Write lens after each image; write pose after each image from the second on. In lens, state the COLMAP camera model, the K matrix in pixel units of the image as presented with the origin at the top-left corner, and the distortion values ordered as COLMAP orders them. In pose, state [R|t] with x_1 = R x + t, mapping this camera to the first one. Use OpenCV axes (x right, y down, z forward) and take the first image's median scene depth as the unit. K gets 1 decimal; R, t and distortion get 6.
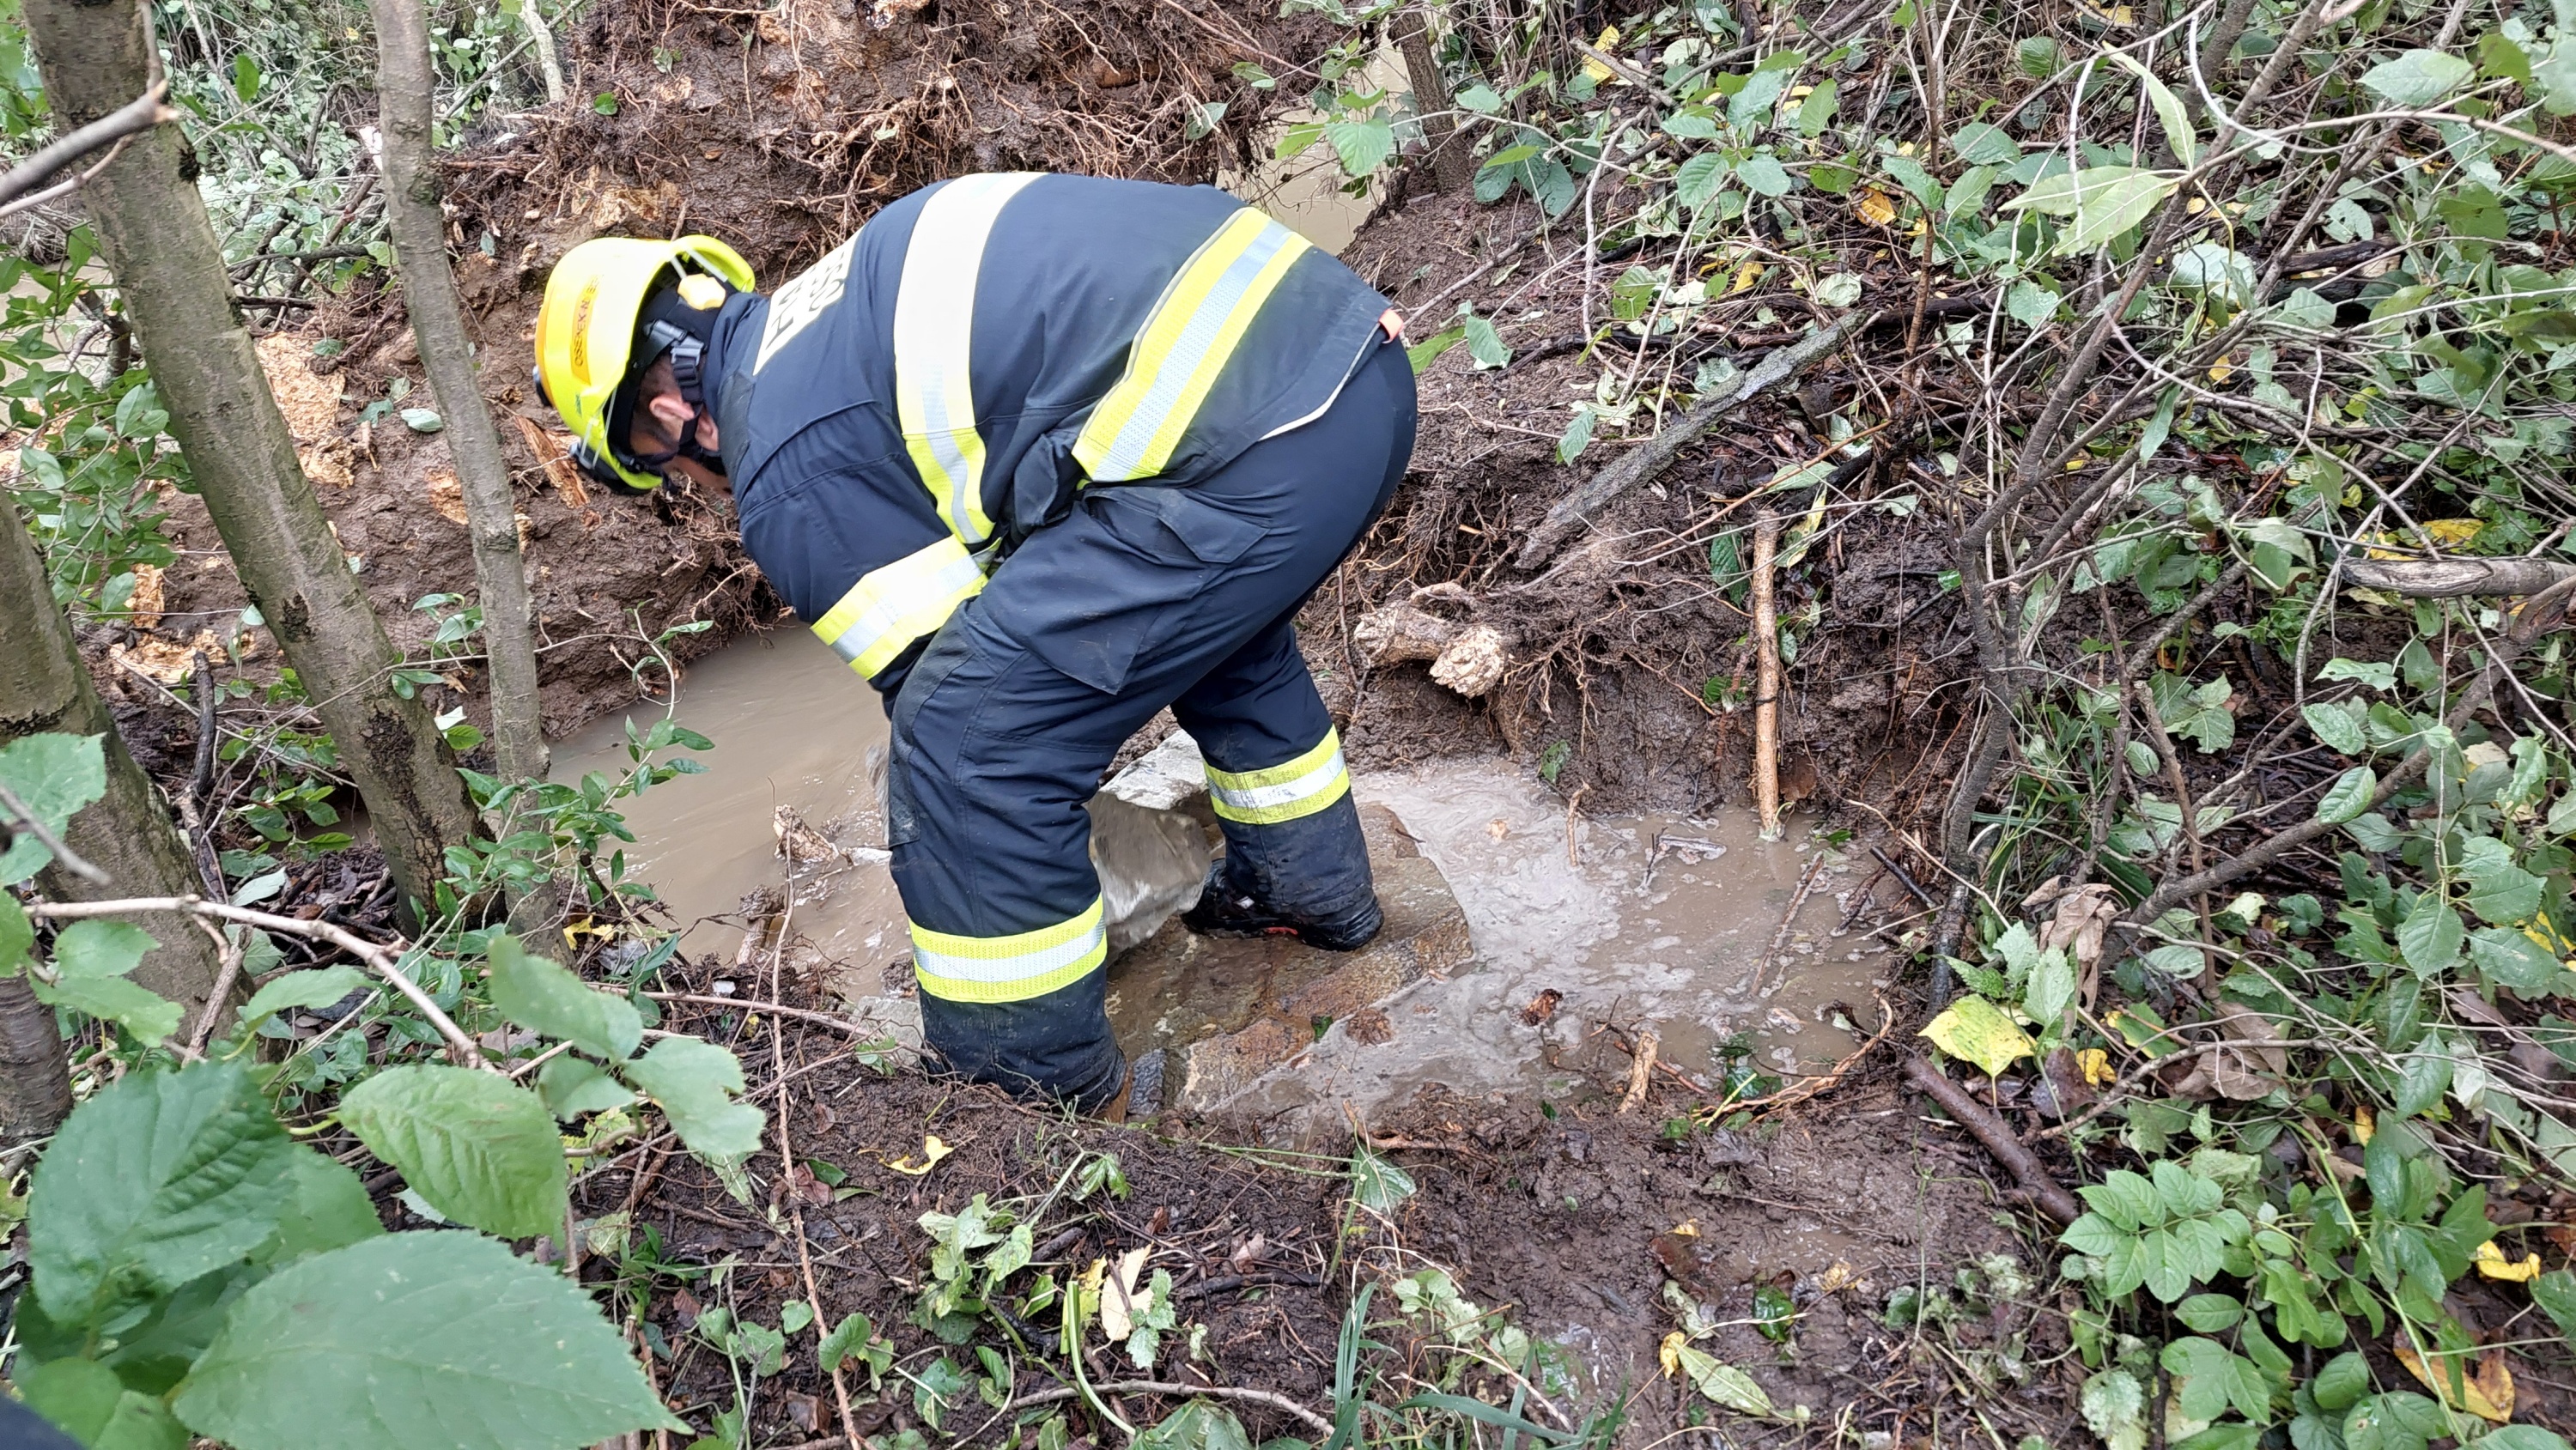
lens RADIAL K [[1962.3, 0, 1294.1], [0, 1962.3, 727.2], [0, 0, 1]] dist [0.074434, -0.014792]
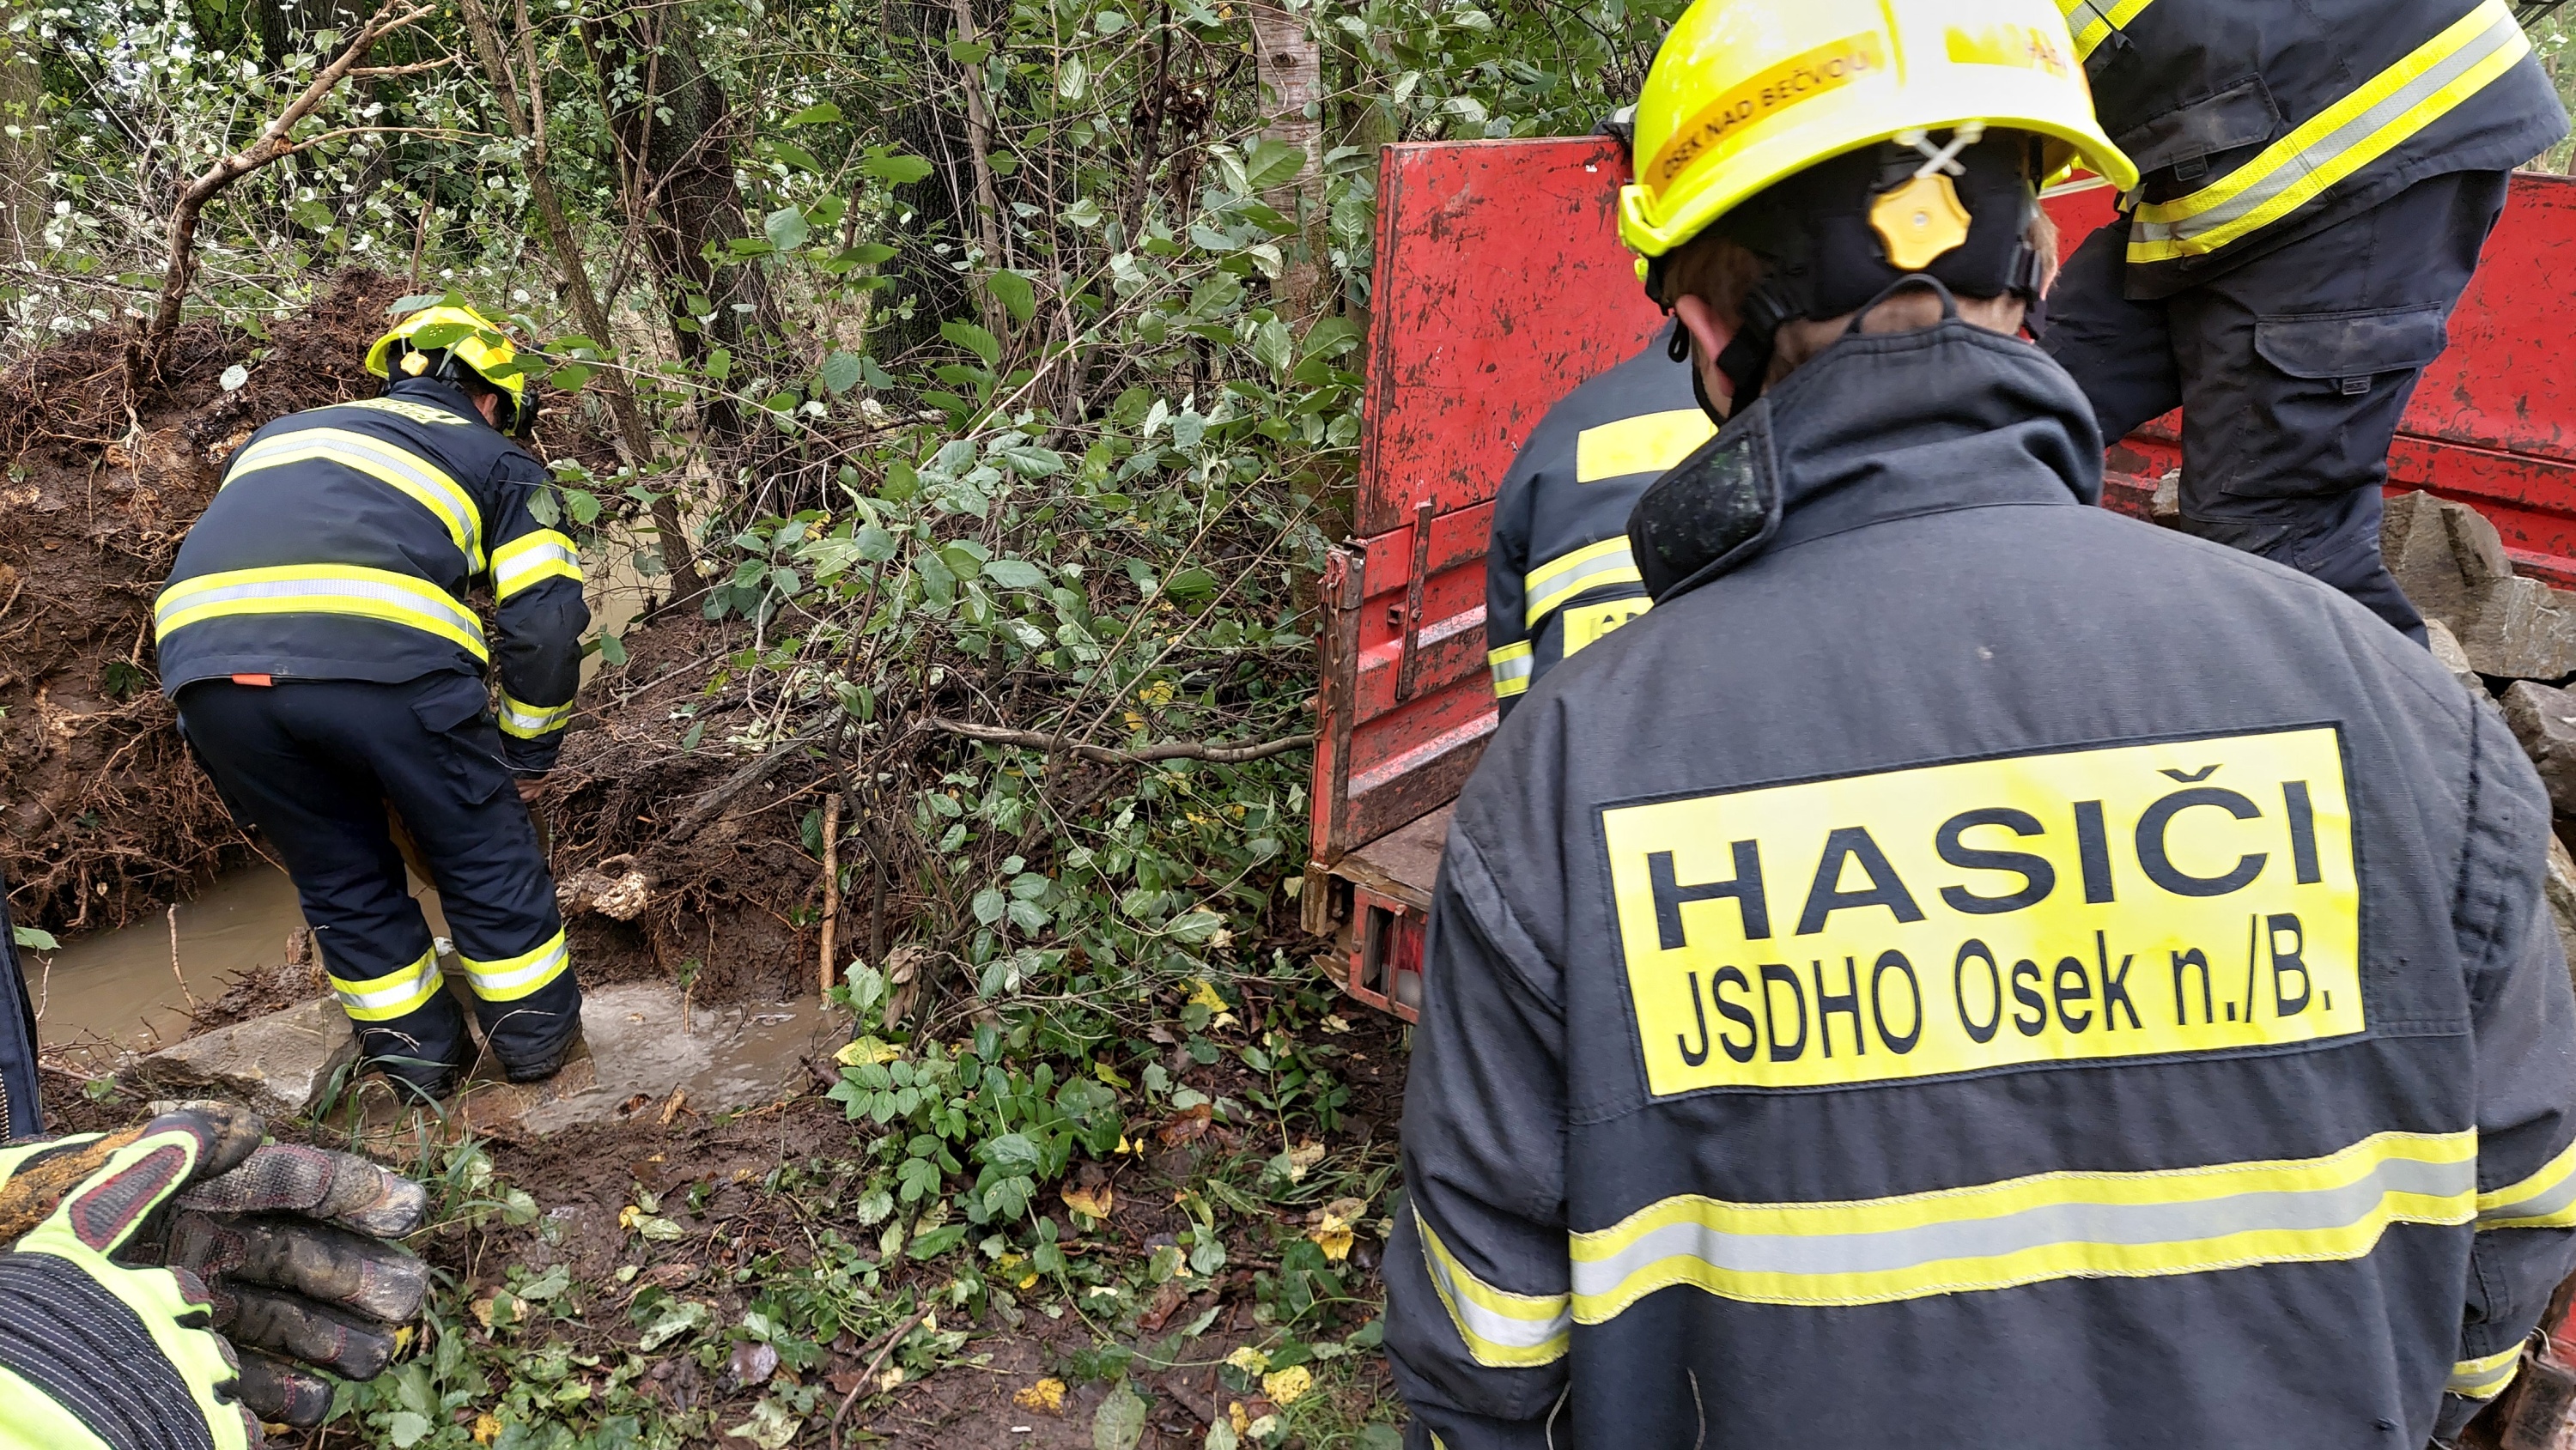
lens RADIAL K [[1962.3, 0, 1283.8], [0, 1962.3, 719.4], [0, 0, 1]] dist [0.074434, -0.014792]
pose [[0.963112, 0.037227, 0.266514, 0.152511], [0.033242, 0.966341, -0.255108, 0.208709], [-0.267041, 0.254557, 0.929457, -0.455657]]
